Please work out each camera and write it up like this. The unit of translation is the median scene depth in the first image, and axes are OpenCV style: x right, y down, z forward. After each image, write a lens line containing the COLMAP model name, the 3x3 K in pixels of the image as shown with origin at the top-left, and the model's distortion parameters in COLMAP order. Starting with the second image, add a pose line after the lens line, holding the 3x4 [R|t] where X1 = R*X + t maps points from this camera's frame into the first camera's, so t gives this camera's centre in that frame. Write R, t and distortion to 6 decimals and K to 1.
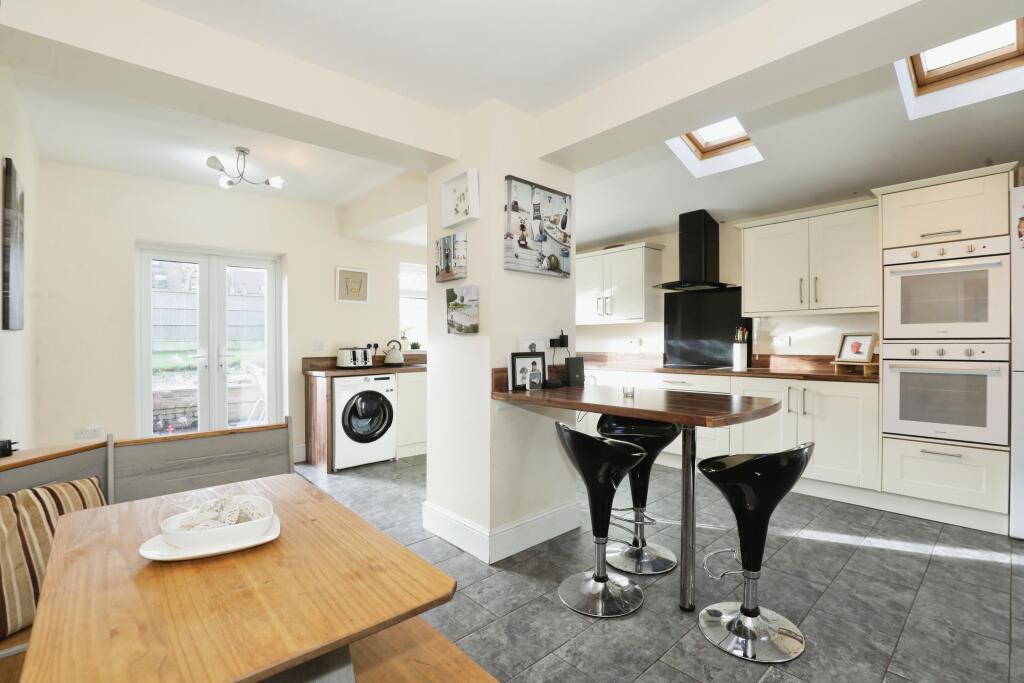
lens RADIAL K [[470.2, 0, 516.6], [0, 470.2, 348.4], [0, 0, 1]] dist [-0.043526, 0.011095]
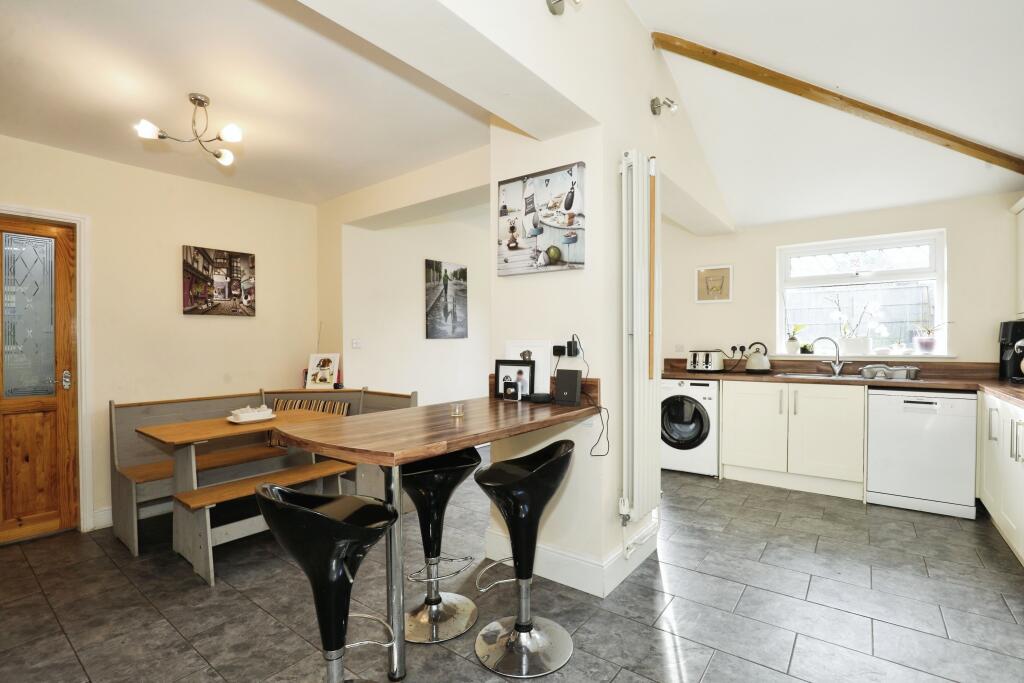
lens RADIAL K [[470.2, 0, 516.6], [0, 470.2, 348.4], [0, 0, 1]] dist [-0.043526, 0.011095]
pose [[0.184767, 0.018514, -0.982608, 0.867745], [-0.011469, 0.999795, 0.016681, -0.028217], [0.982716, 0.008187, 0.184941, 0.756436]]
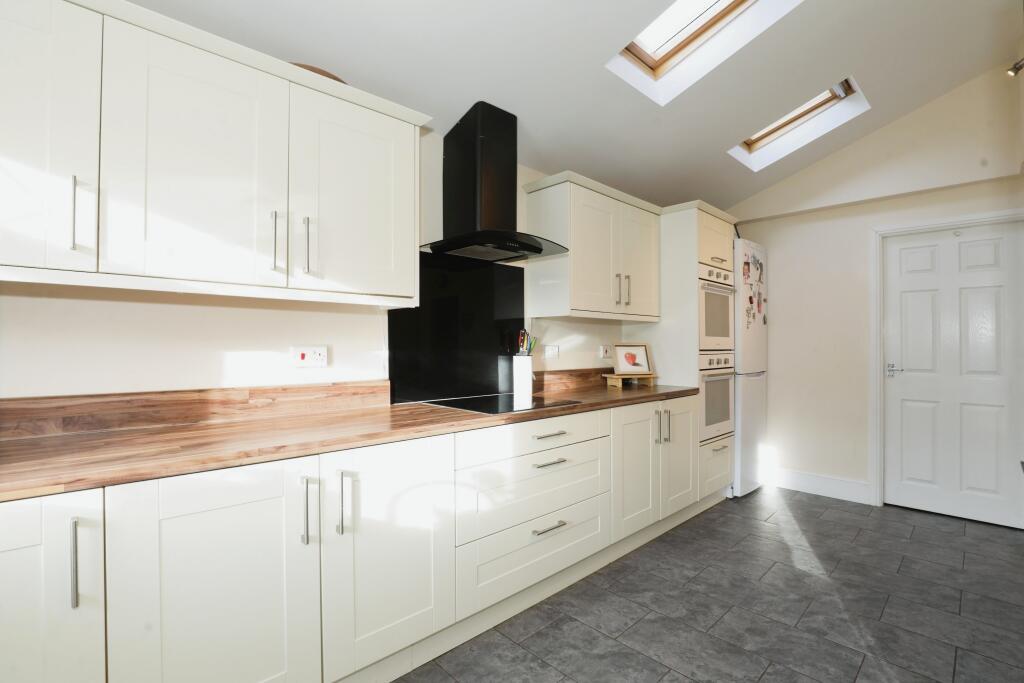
lens RADIAL K [[470.2, 0, 516.6], [0, 470.2, 348.4], [0, 0, 1]] dist [-0.043526, 0.011095]
pose [[-0.035624, -0.000166, 0.999365, -0.238531], [0.010659, 0.999943, 0.000546, -0.031879], [-0.999308, 0.010672, -0.035621, 1.567748]]
